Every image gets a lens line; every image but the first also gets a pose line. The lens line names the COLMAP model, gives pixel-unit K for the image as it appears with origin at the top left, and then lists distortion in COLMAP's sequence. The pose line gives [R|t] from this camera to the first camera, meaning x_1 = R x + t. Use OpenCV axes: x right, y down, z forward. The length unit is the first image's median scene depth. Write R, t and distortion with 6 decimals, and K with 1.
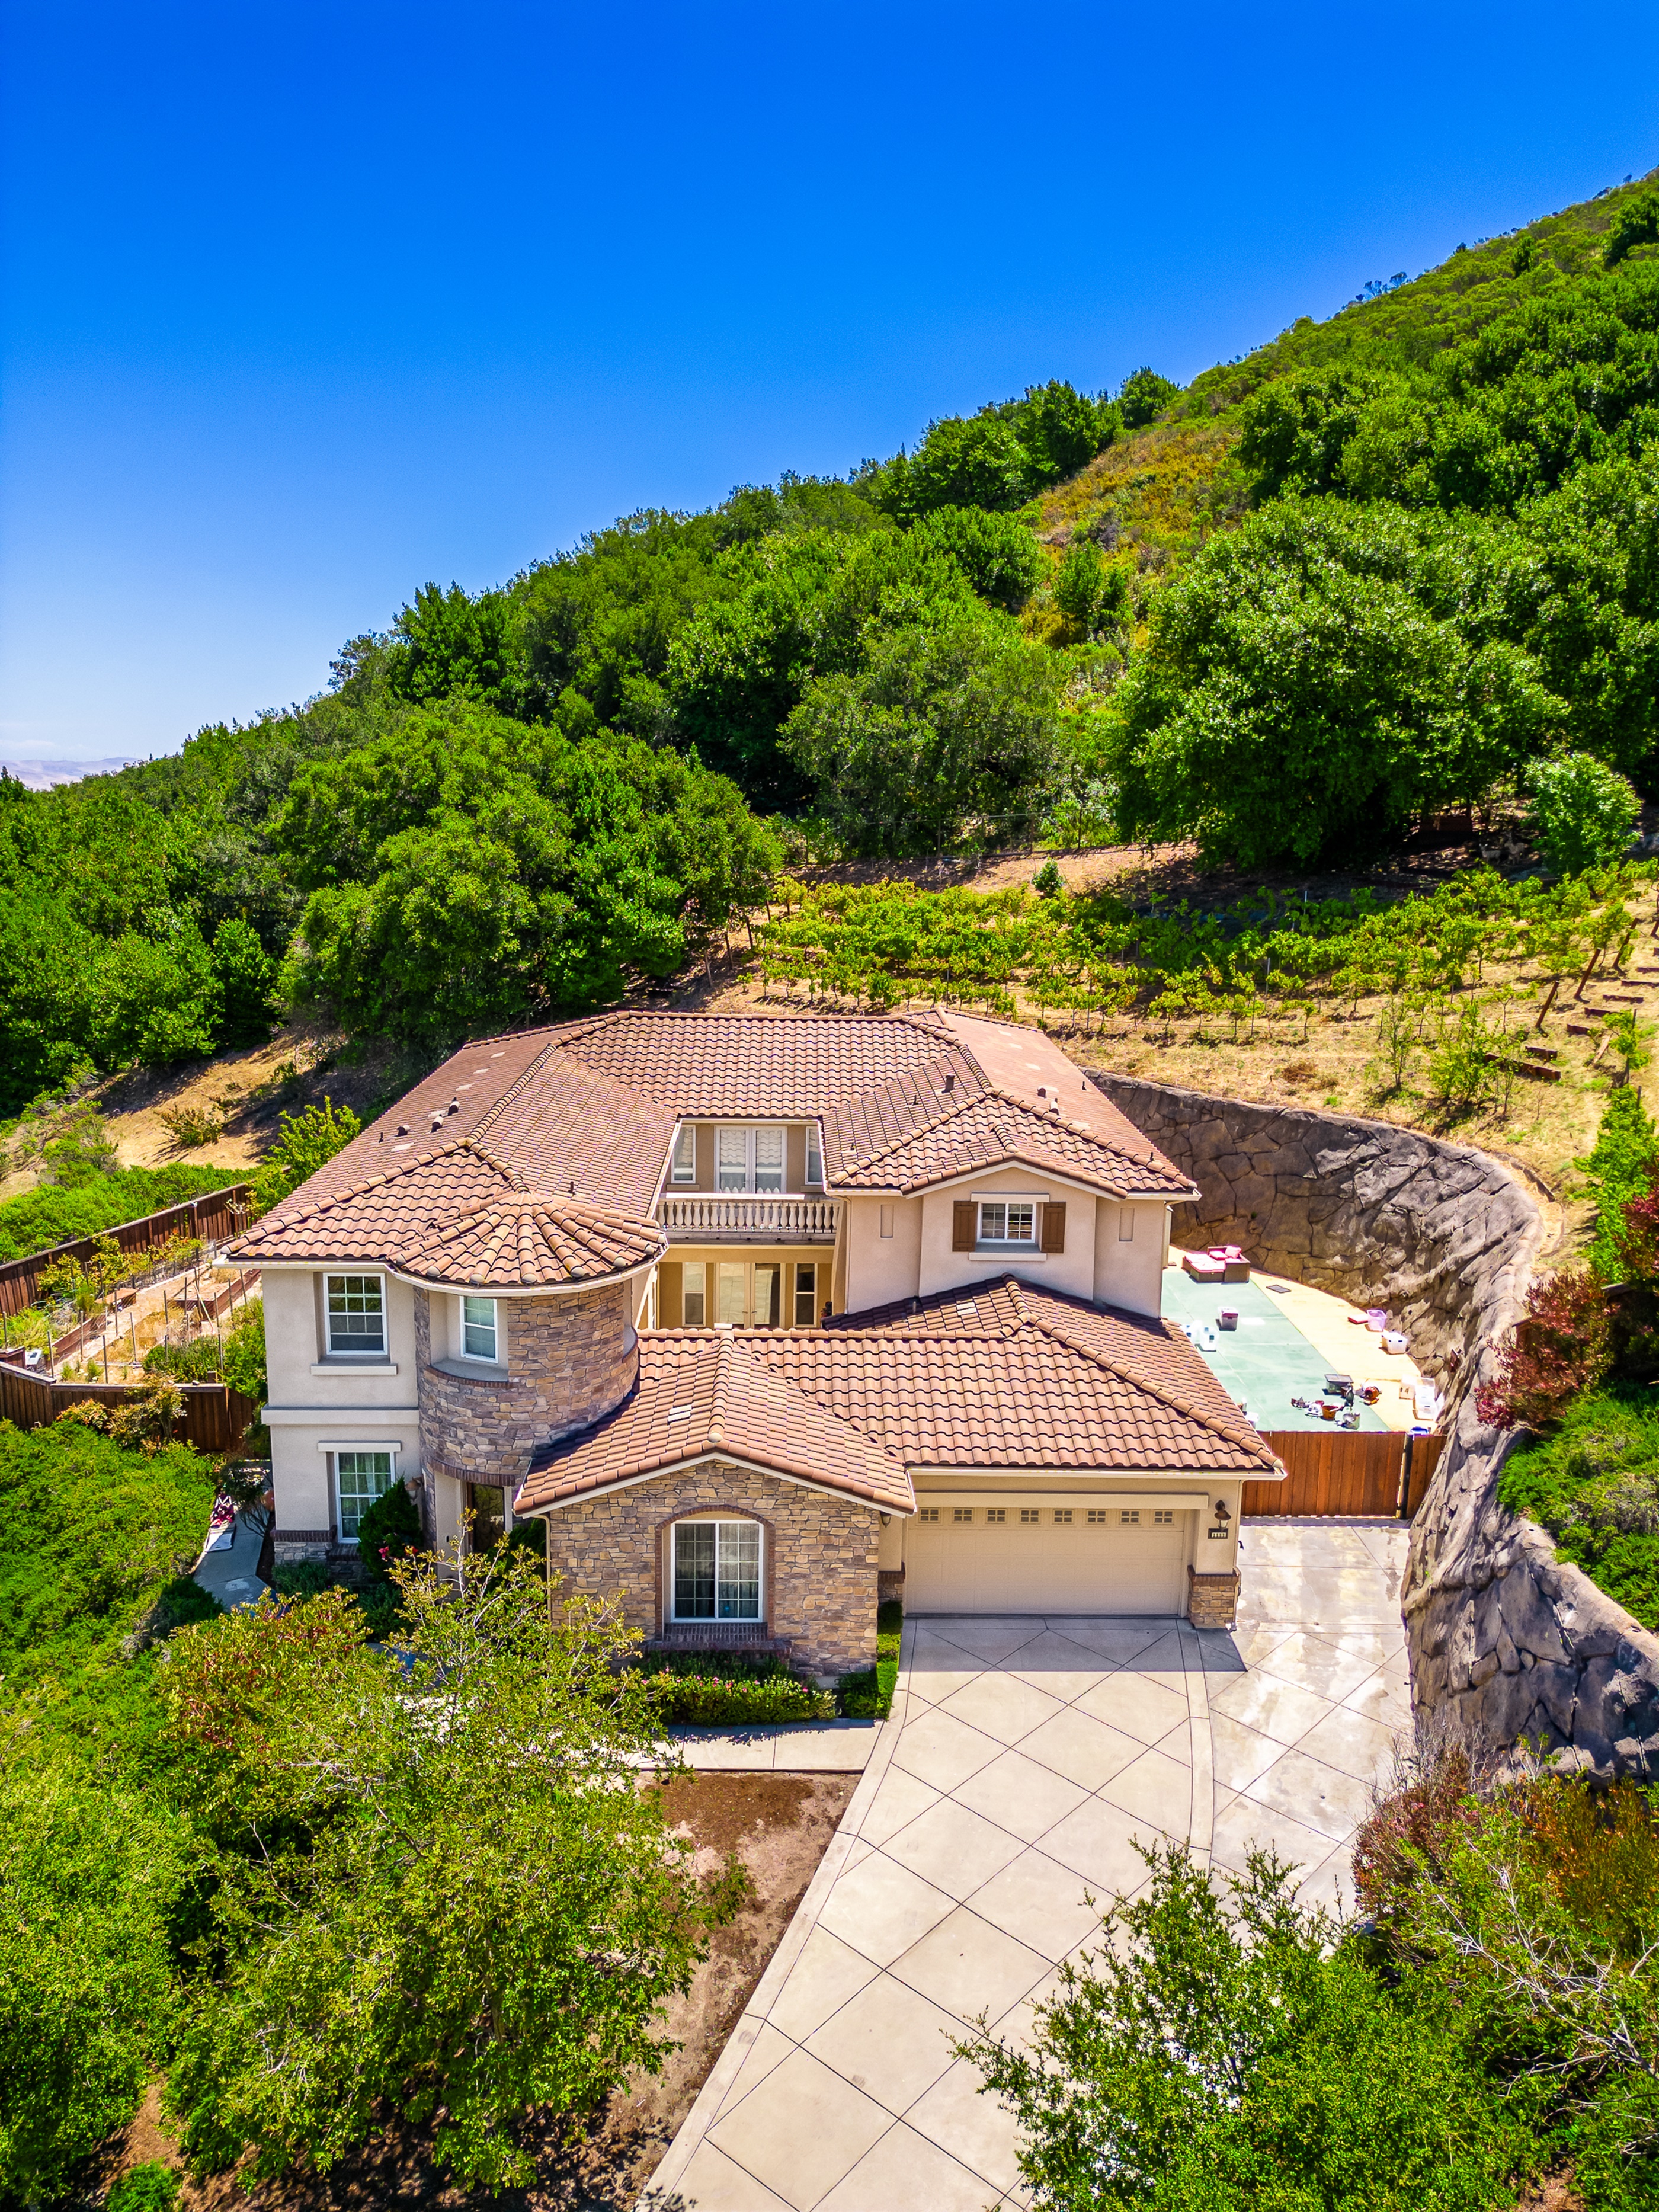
lens RADIAL K [[1532.0, 0, 824.6], [0, 1532.0, 1105.1], [0, 0, 1]] dist [0.089127, -0.073215]
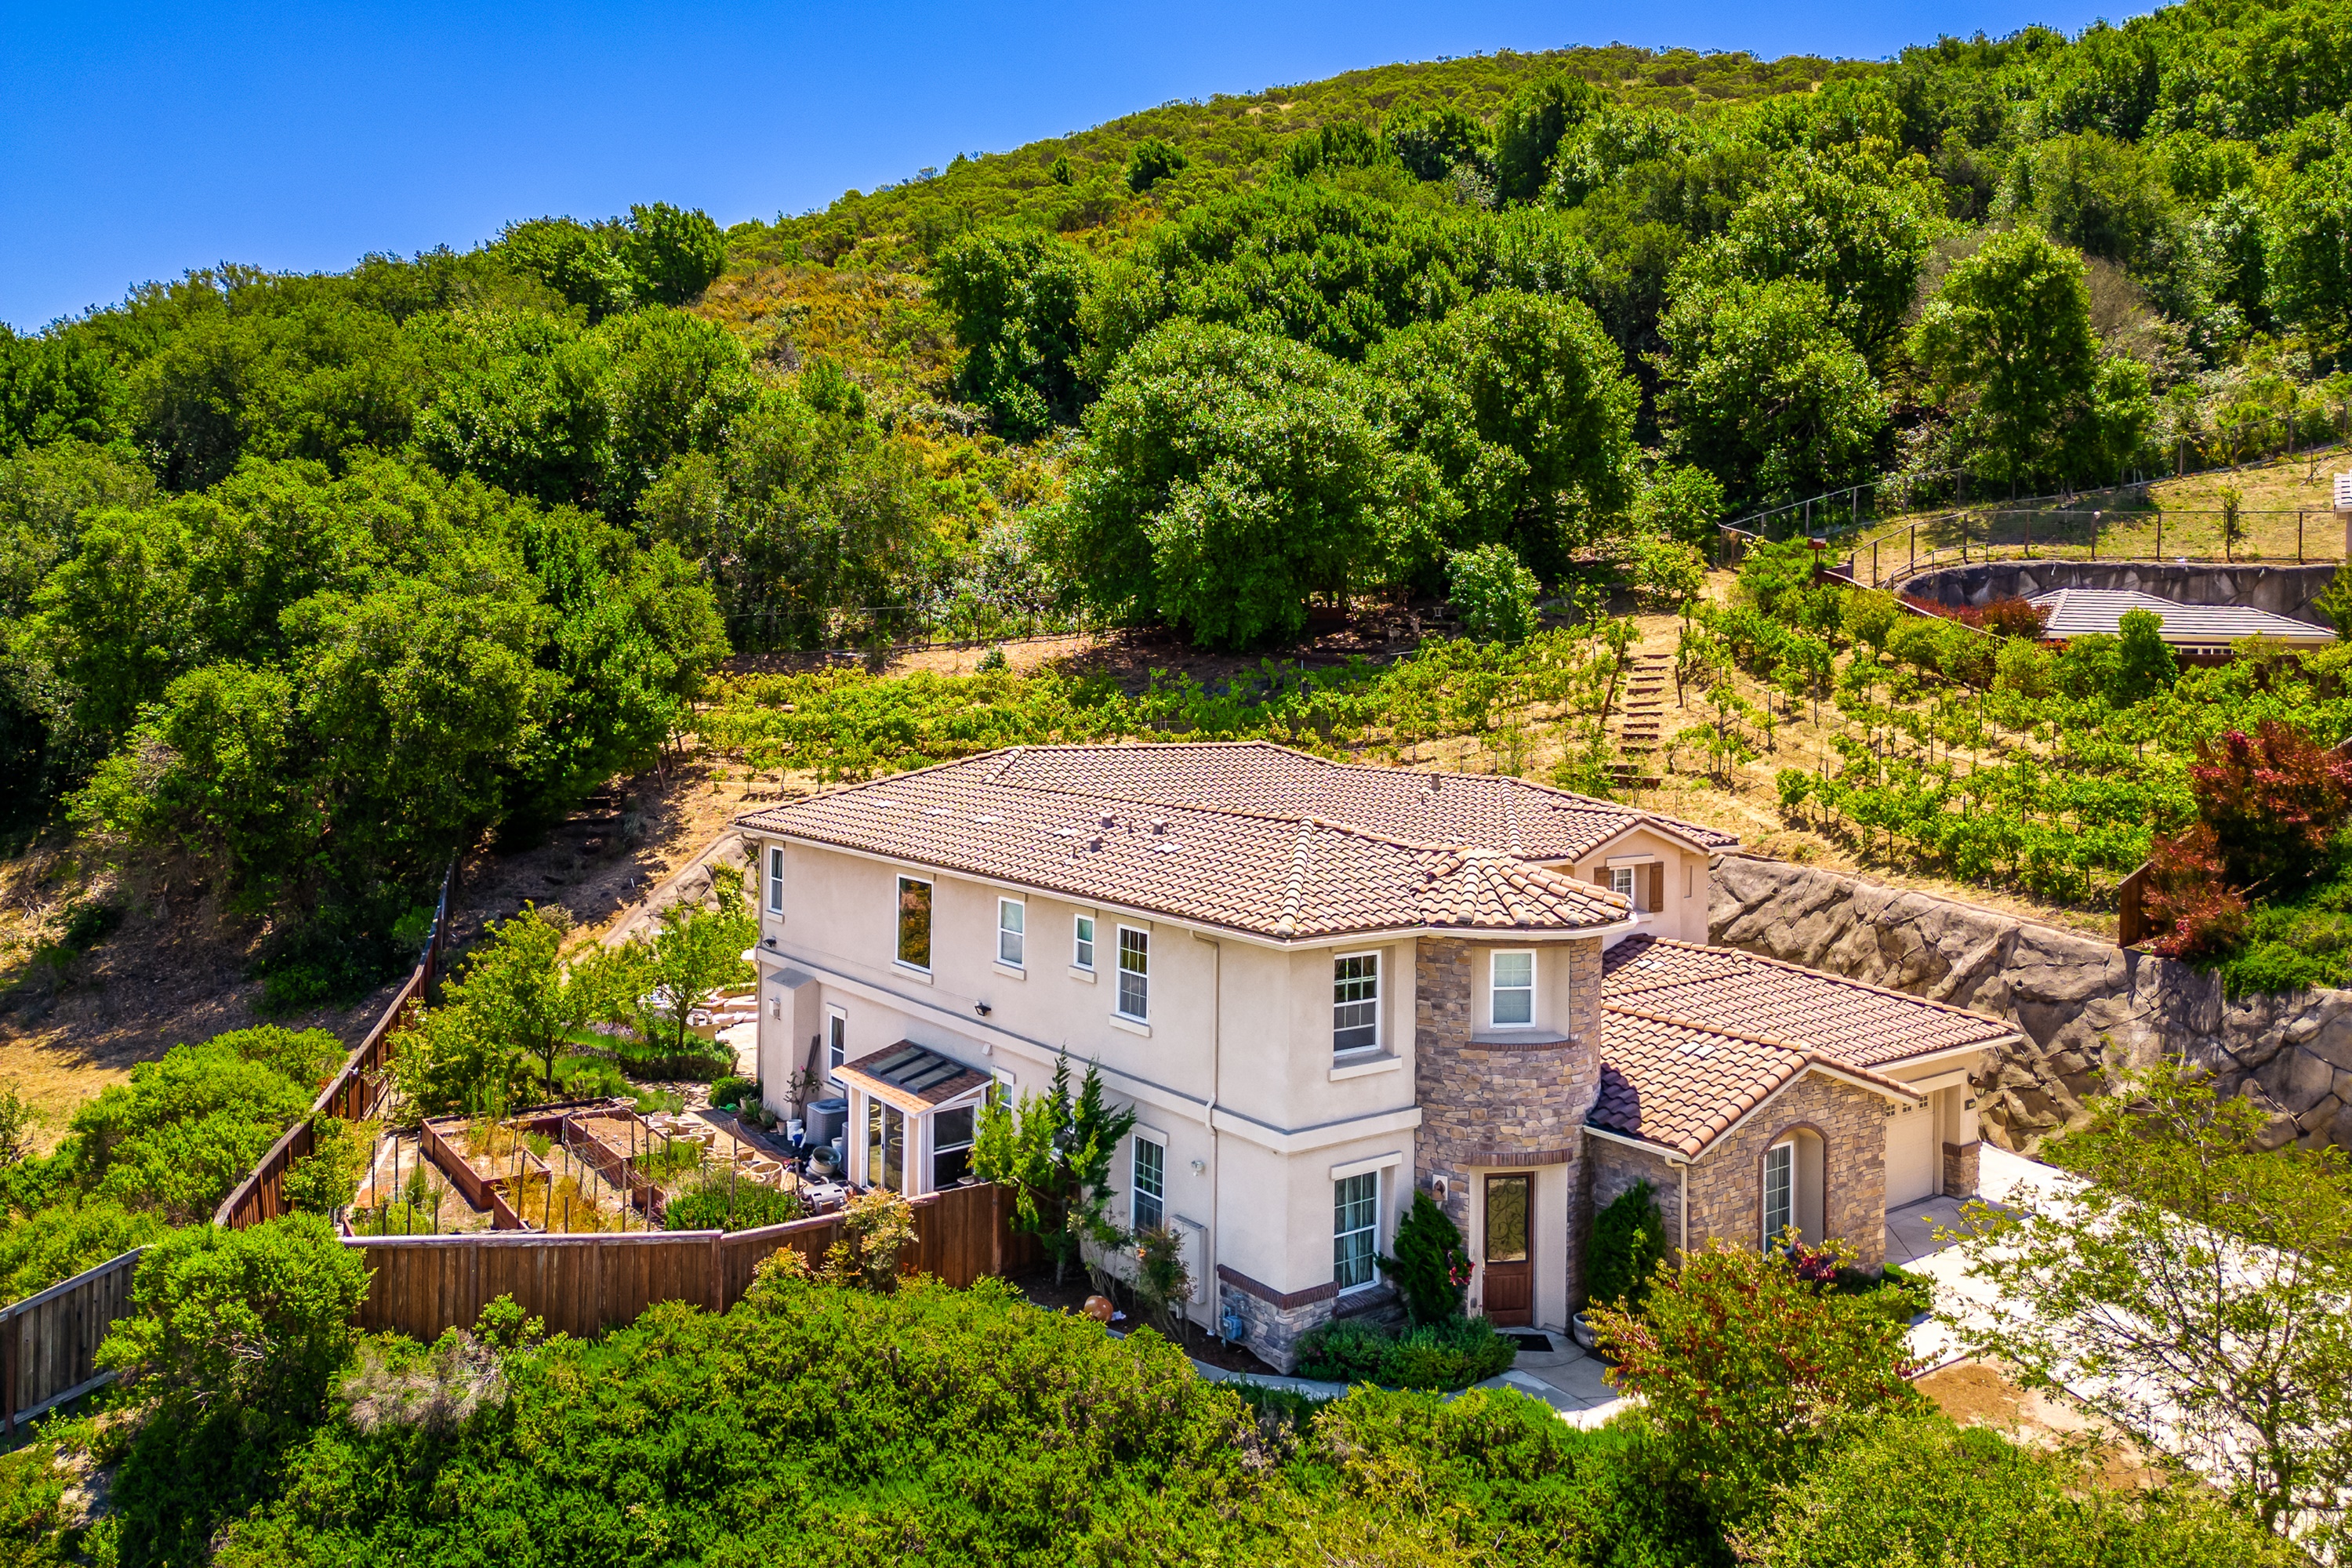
lens RADIAL K [[1628.0, 0, 1171.3], [0, 1628.0, 689.3], [0, 0, 1]] dist [0.093573, -0.081011]
pose [[0.818075, -0.014045, 0.574940, -0.544849], [0.120936, 0.981550, -0.148100, 0.051586], [-0.562252, 0.190688, 0.804680, 0.174049]]
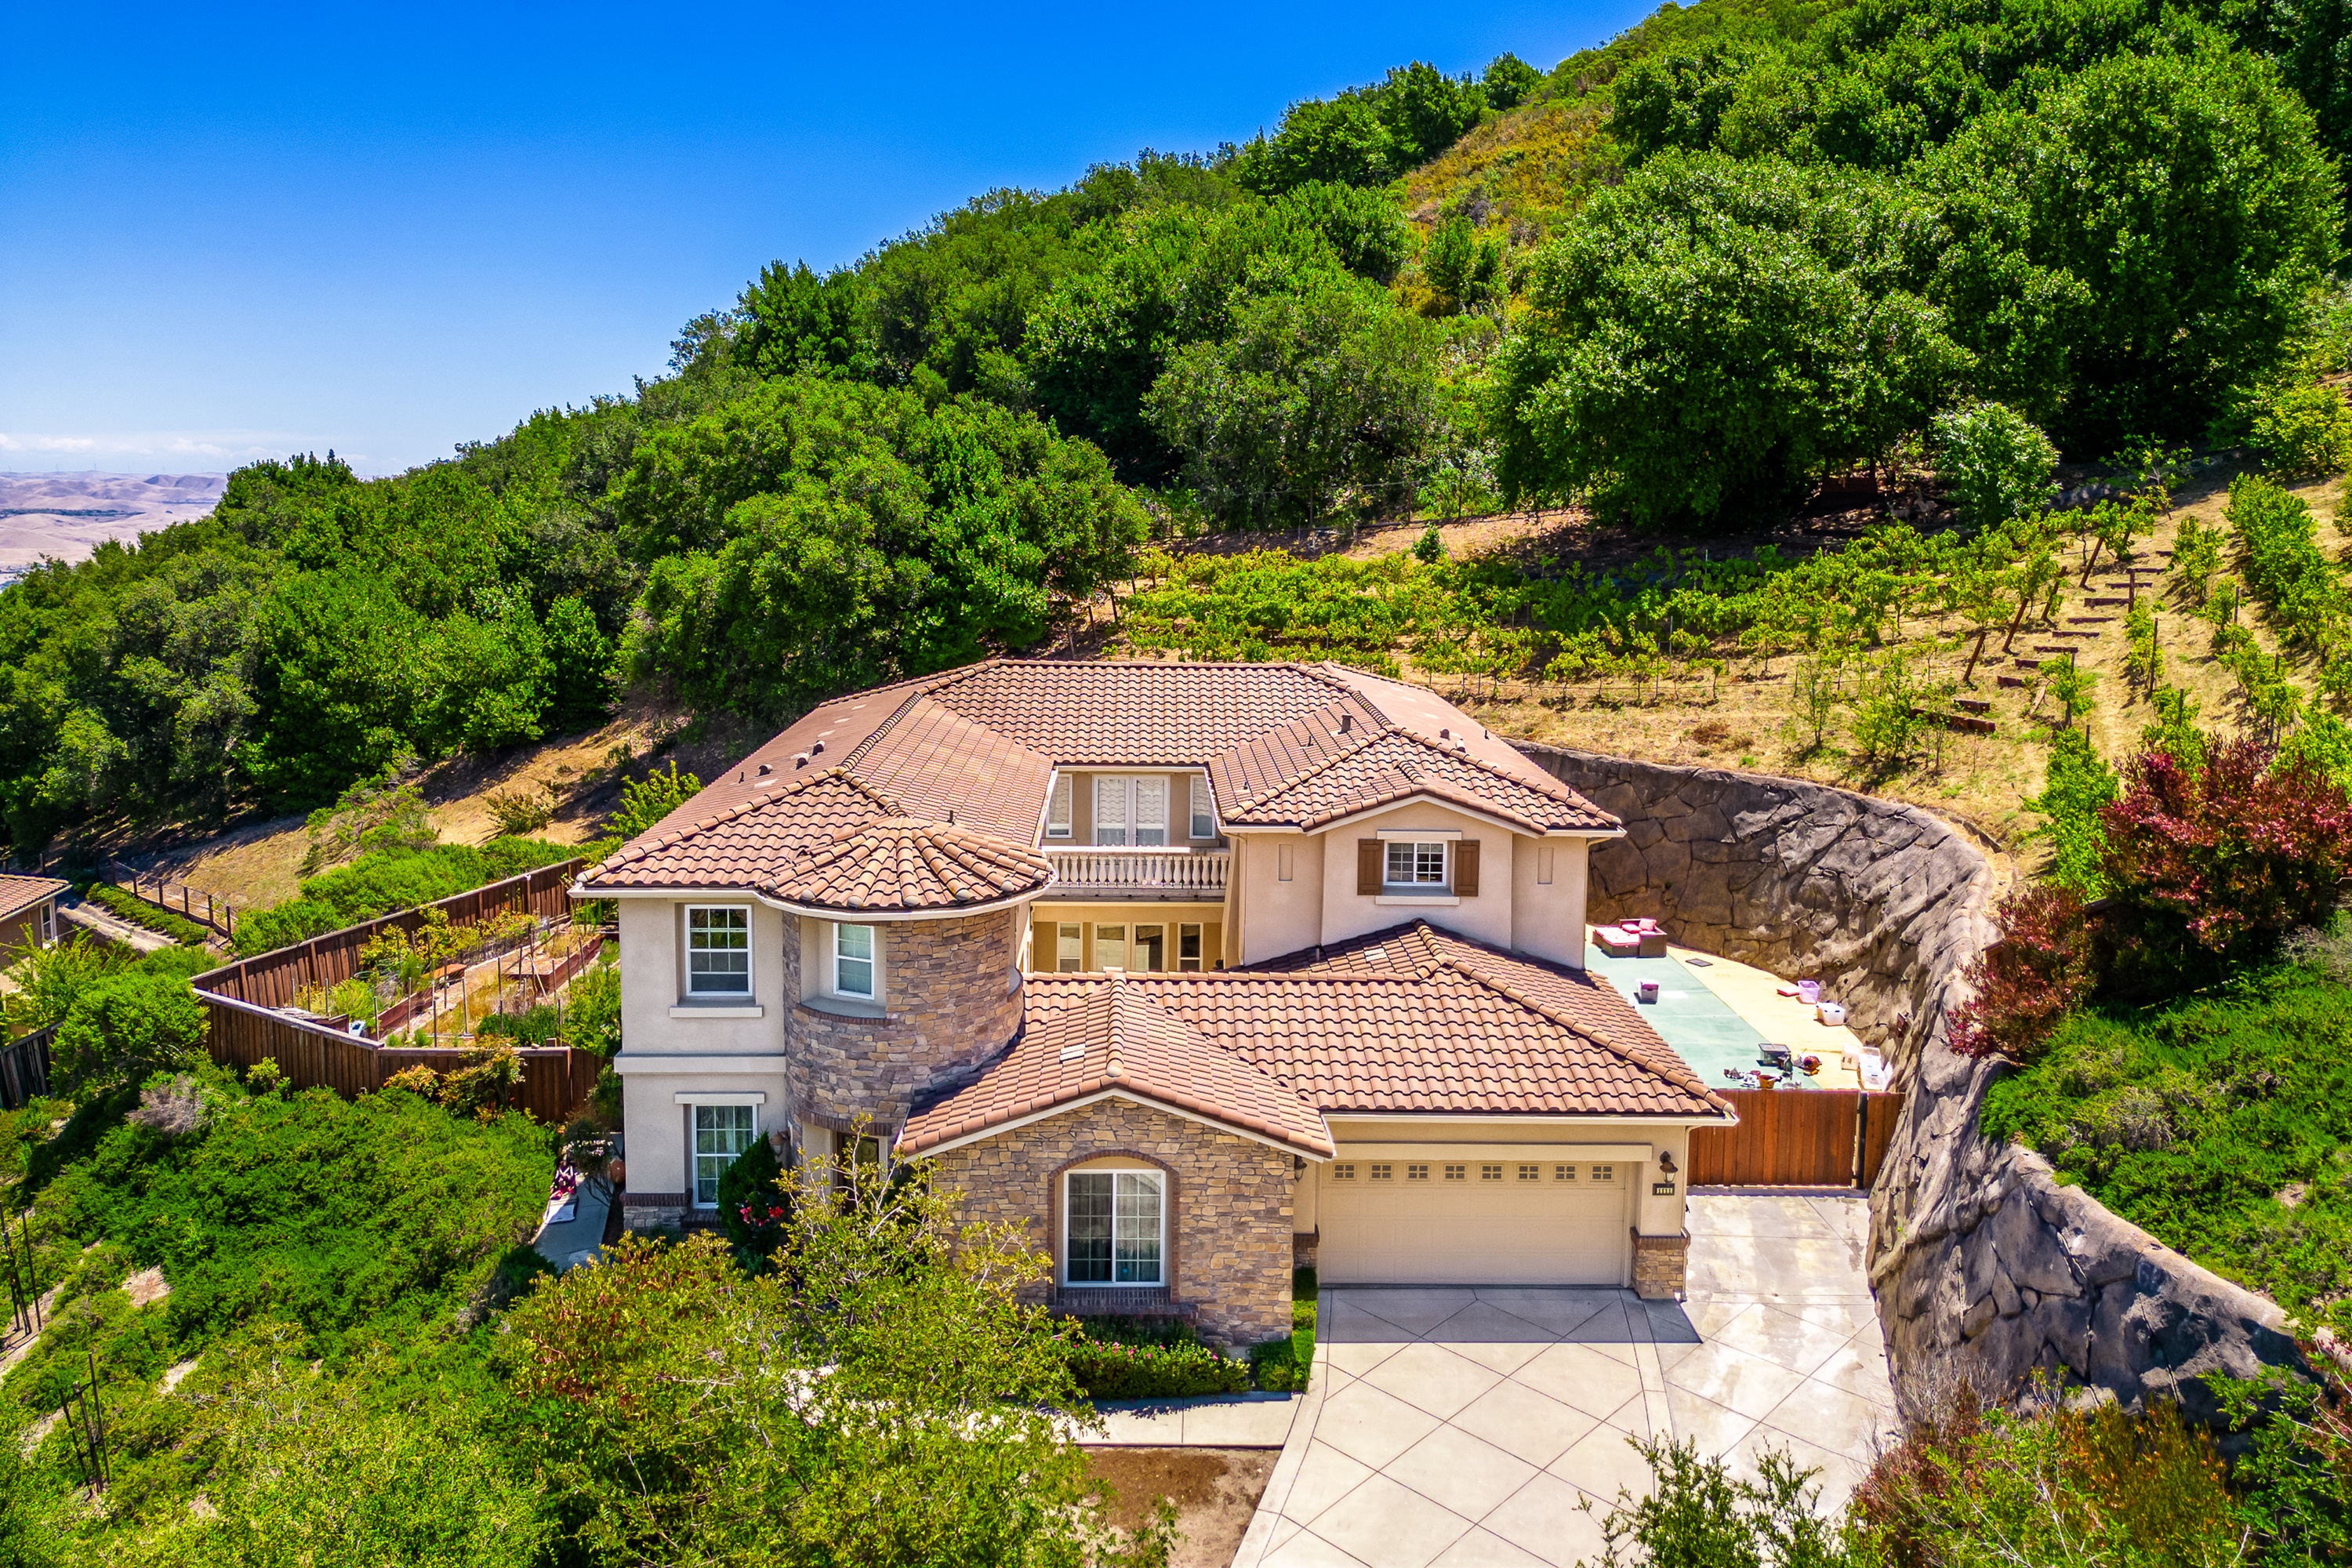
lens RADIAL K [[1628.0, 0, 1171.3], [0, 1628.0, 689.3], [0, 0, 1]] dist [0.093573, -0.081011]
pose [[0.999984, -0.005268, -0.001937, -0.018408], [0.005085, 0.996369, -0.084983, 0.038617], [0.002377, 0.084972, 0.996381, 0.006503]]
